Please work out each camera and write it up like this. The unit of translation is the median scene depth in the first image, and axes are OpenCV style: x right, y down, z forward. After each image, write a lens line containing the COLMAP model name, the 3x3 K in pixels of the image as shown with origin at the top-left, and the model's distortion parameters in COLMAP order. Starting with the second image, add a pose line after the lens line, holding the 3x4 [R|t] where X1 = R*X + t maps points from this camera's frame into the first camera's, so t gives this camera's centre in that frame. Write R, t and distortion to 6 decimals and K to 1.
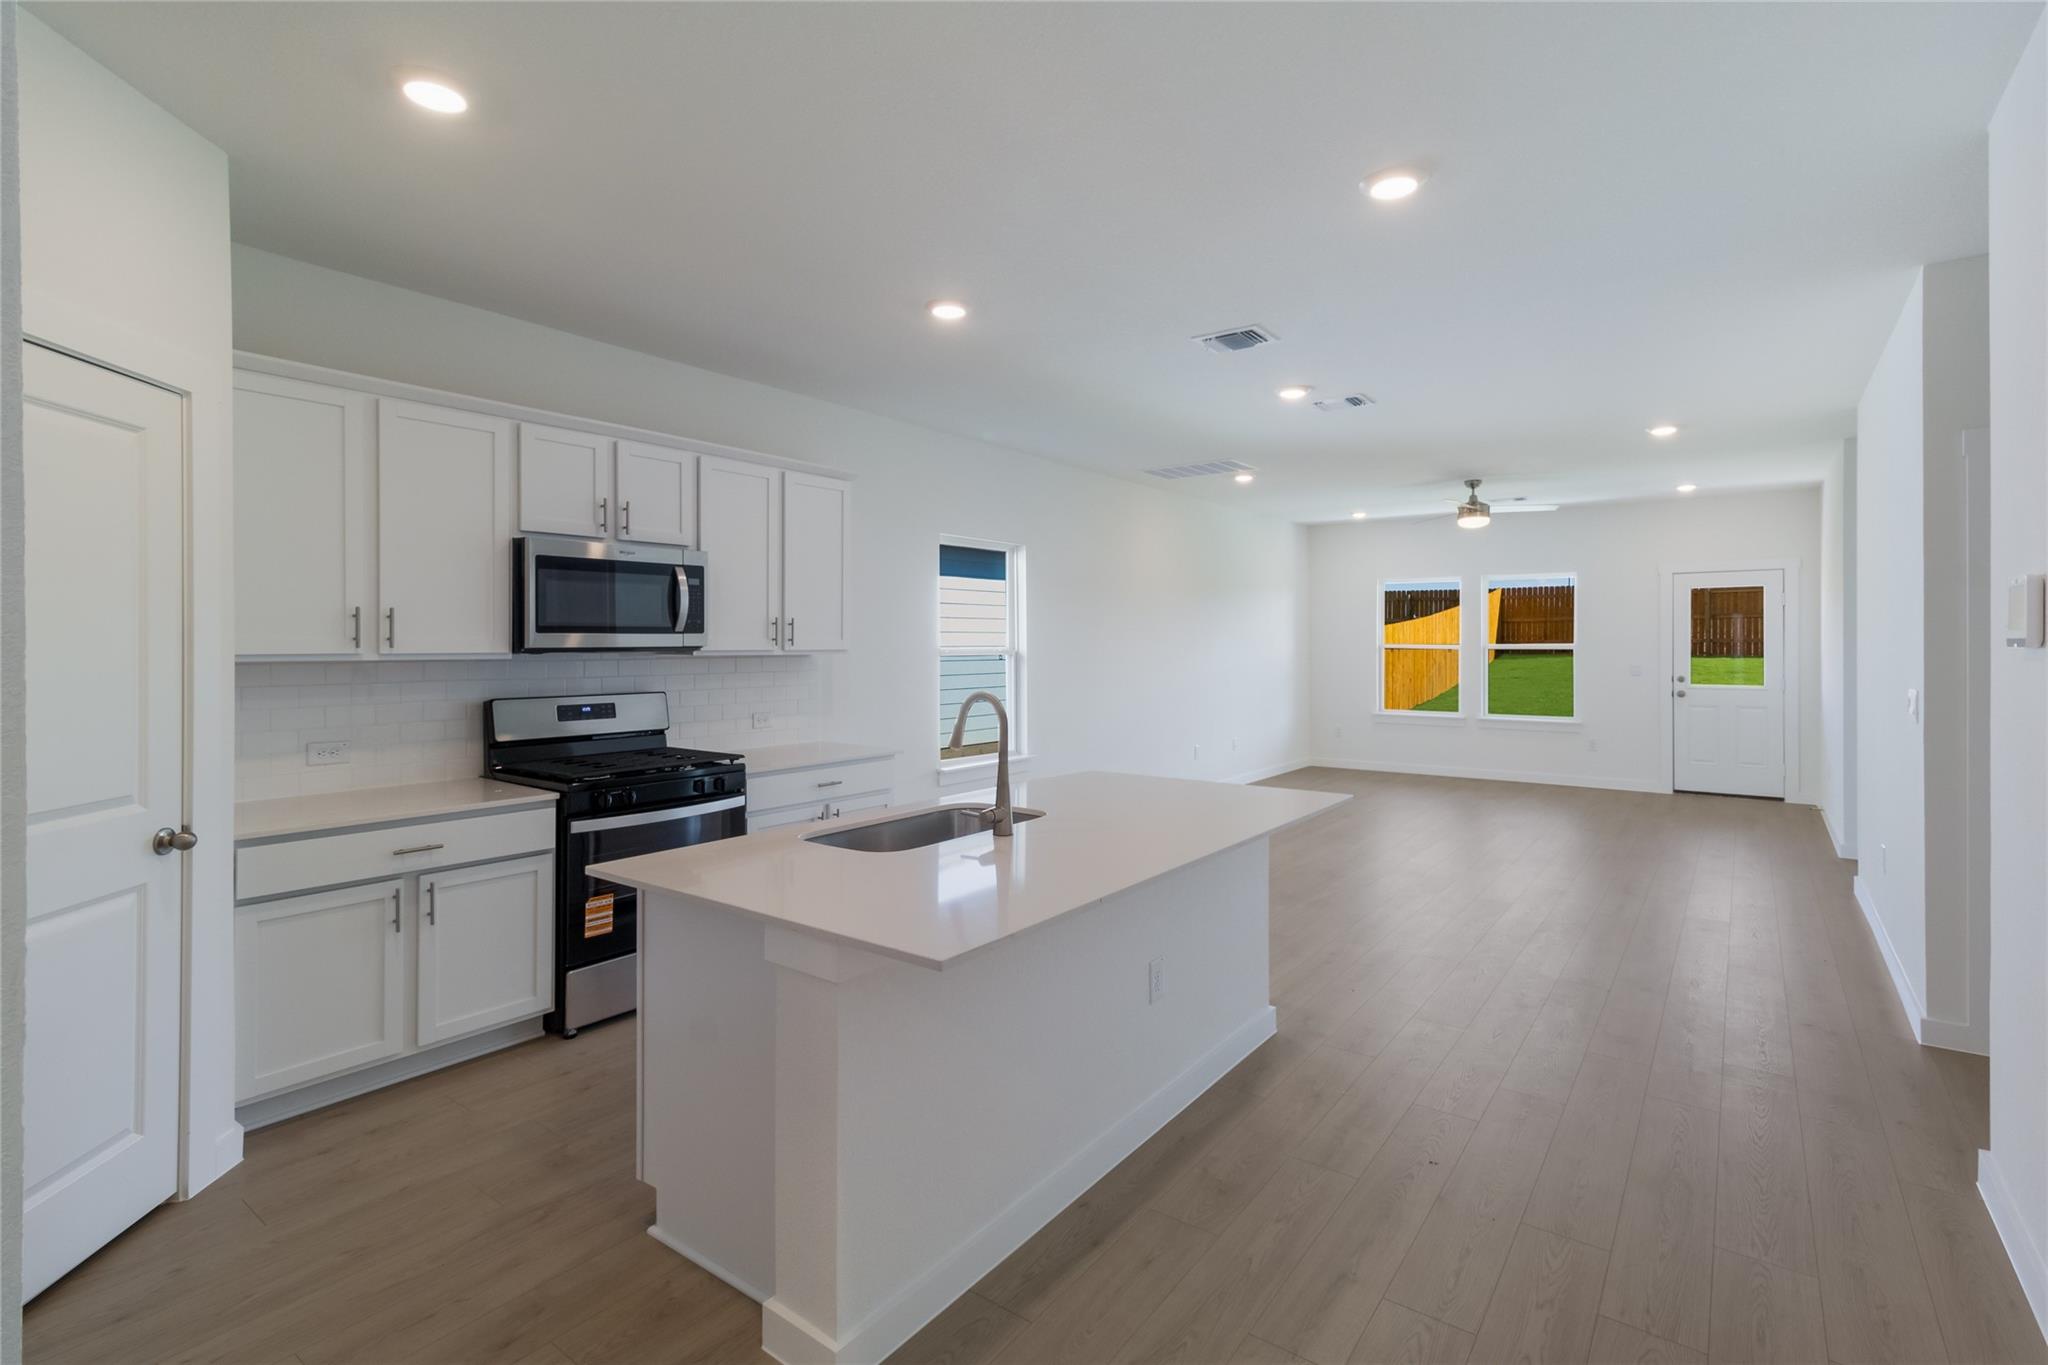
lens RADIAL K [[932.8, 0, 1005.1], [0, 932.8, 643.5], [0, 0, 1]] dist [0.017349, 0.000309]
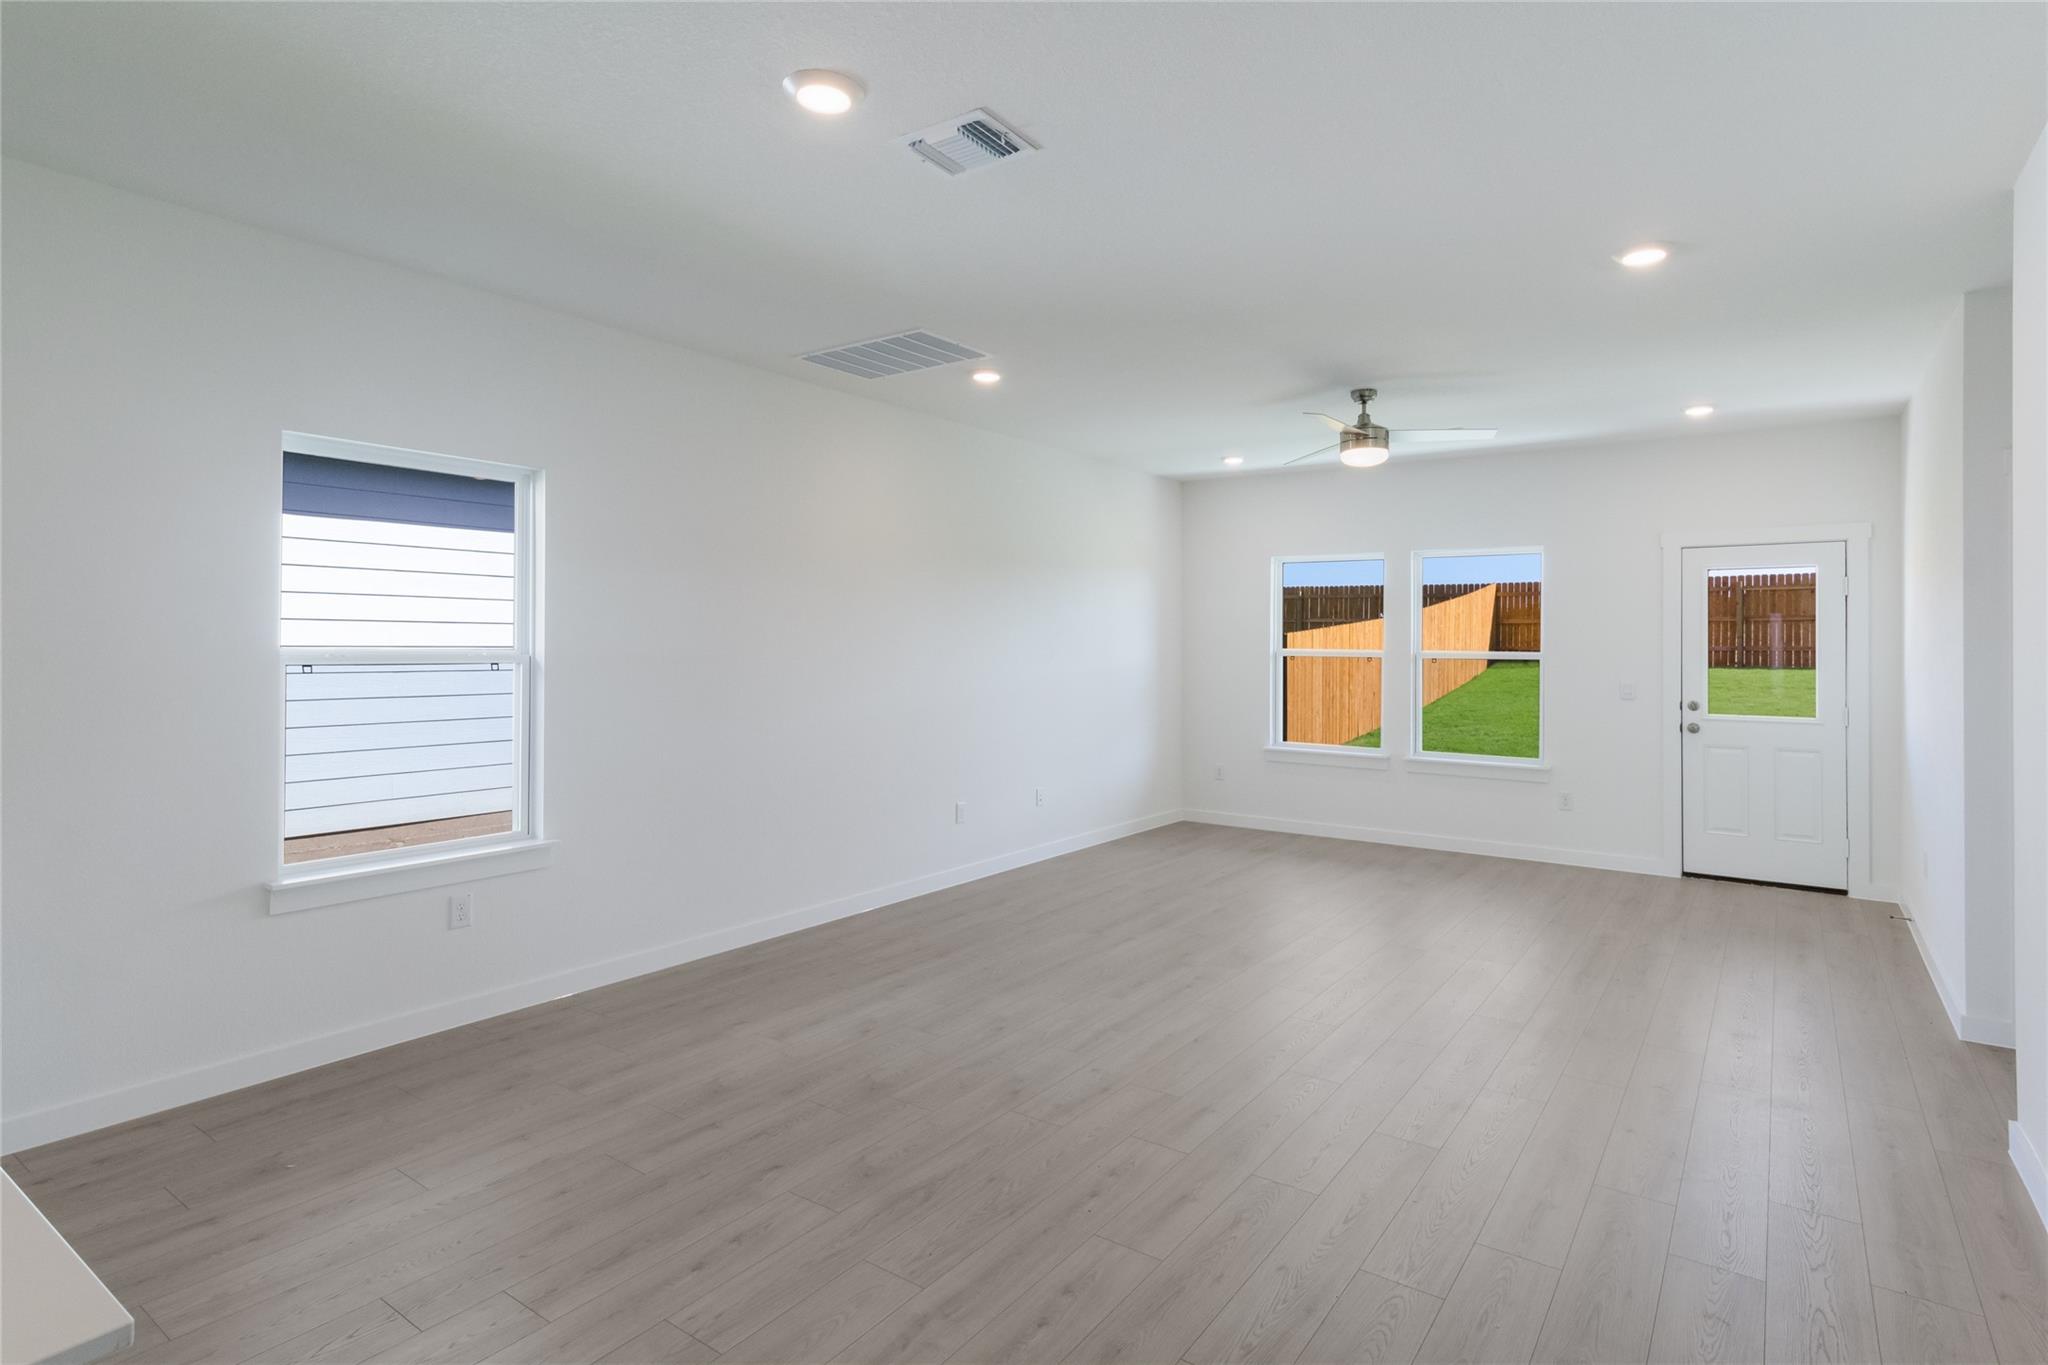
lens RADIAL K [[1014.2, 0, 998.3], [0, 1014.2, 635.3], [0, 0, 1]] dist [0.010642, 0.000092]
pose [[0.999912, 0.008530, 0.010170, 0.214448], [-0.008429, 0.999915, -0.009997, -0.000572], [-0.010254, 0.009911, 0.999898, 0.277915]]
